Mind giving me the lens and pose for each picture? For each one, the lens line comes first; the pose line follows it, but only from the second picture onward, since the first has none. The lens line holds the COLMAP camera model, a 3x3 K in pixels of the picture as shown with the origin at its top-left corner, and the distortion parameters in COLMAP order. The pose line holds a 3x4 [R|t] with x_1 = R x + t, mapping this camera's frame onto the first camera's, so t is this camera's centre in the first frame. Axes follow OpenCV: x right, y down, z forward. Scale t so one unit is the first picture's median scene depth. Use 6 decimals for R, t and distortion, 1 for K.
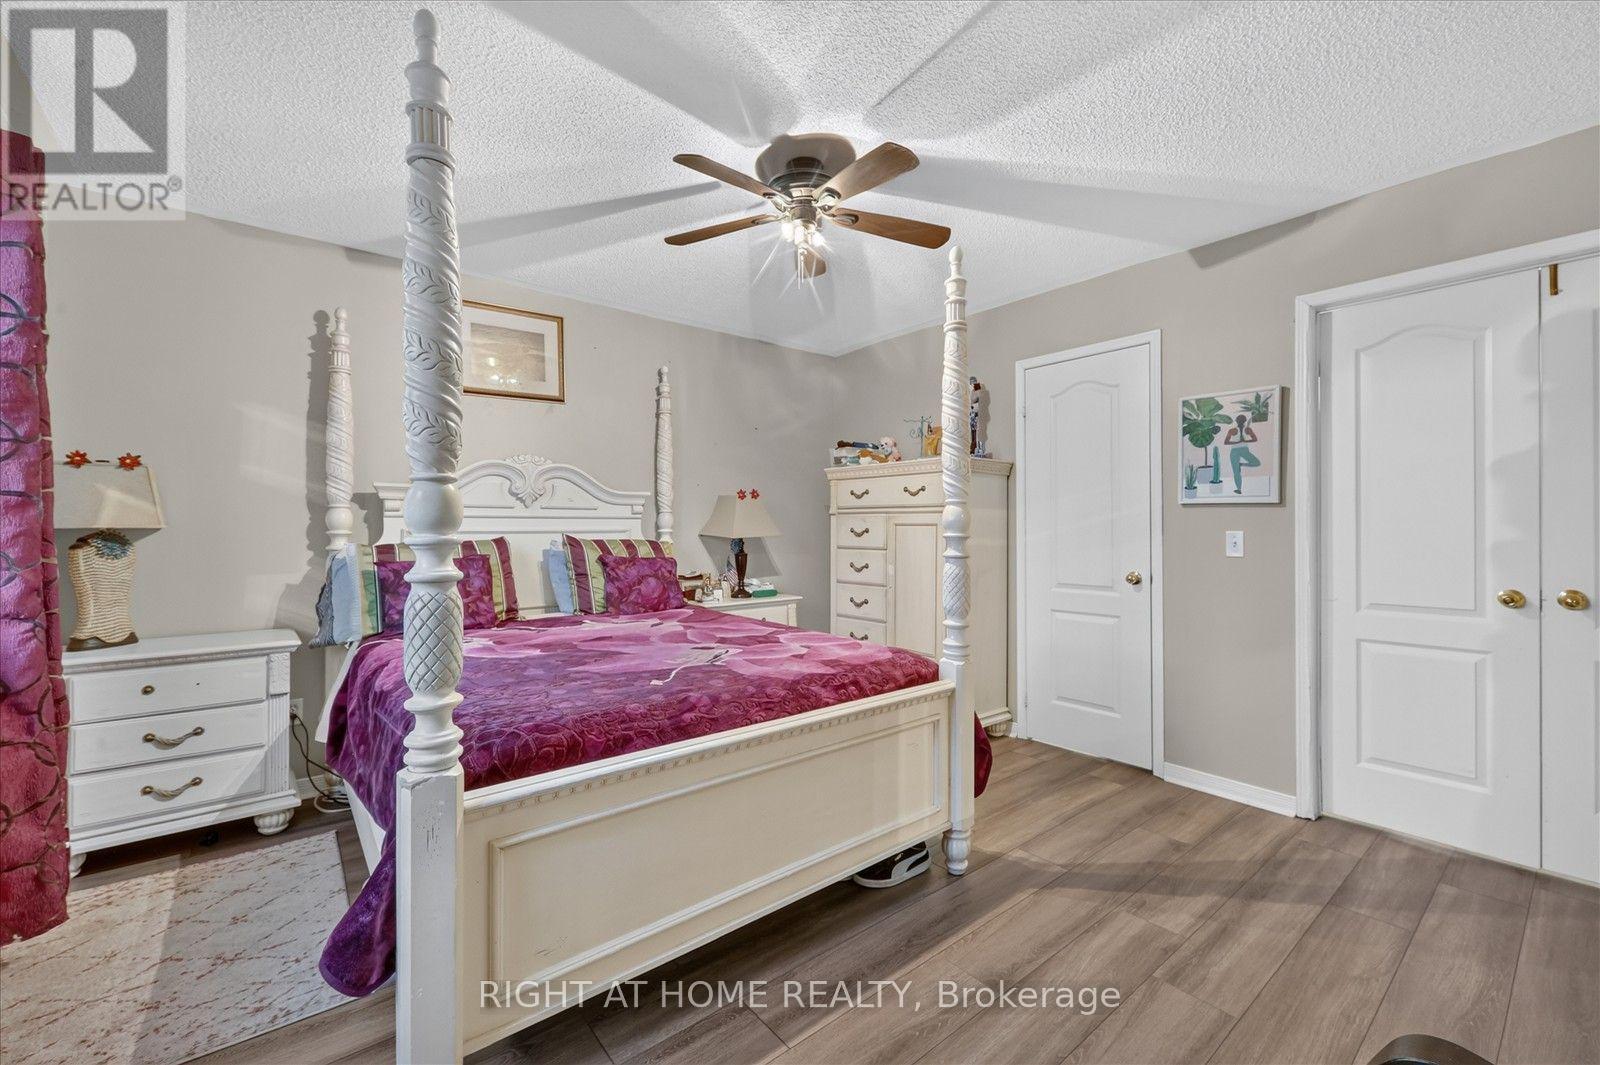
lens RADIAL K [[663.9, 0, 803.1], [0, 663.9, 528.8], [0, 0, 1]] dist [0.017155, 0.000005]
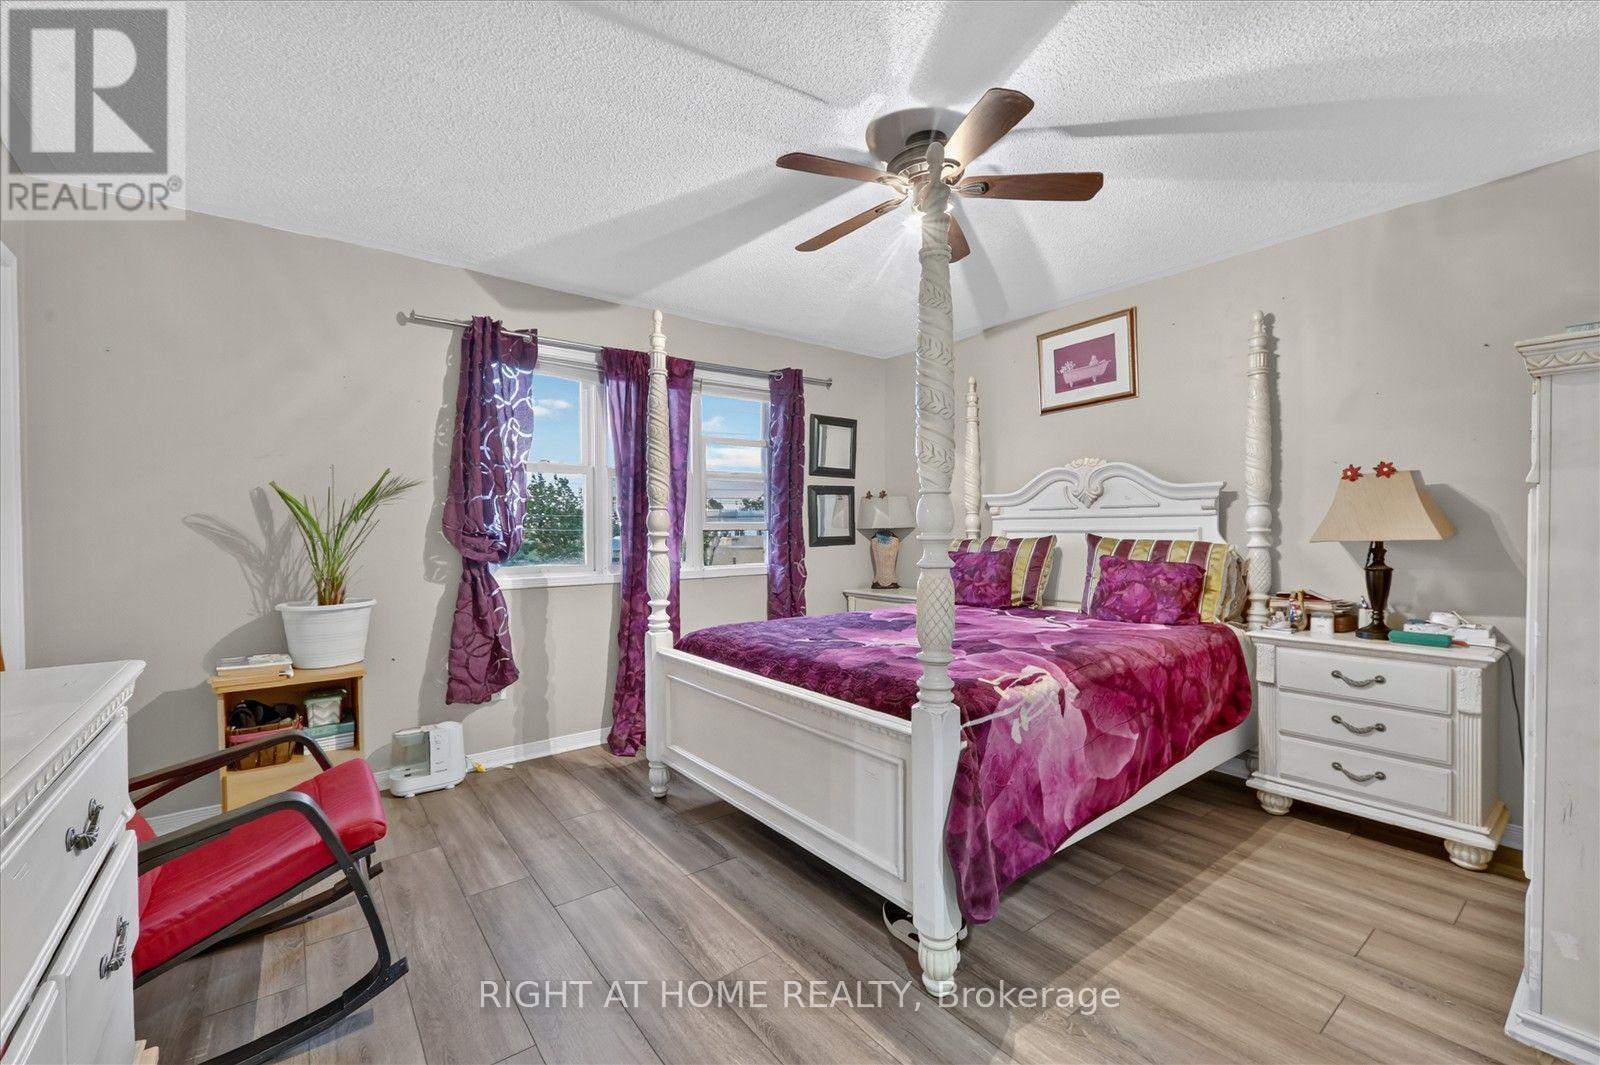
lens RADIAL K [[663.9, 0, 803.1], [0, 663.9, 528.8], [0, 0, 1]] dist [0.017155, 0.000005]
pose [[-0.022691, -0.005190, -0.999729, 0.613730], [-0.000621, 0.999986, -0.005177, 0.005939], [0.999742, 0.000503, -0.022694, 0.548453]]
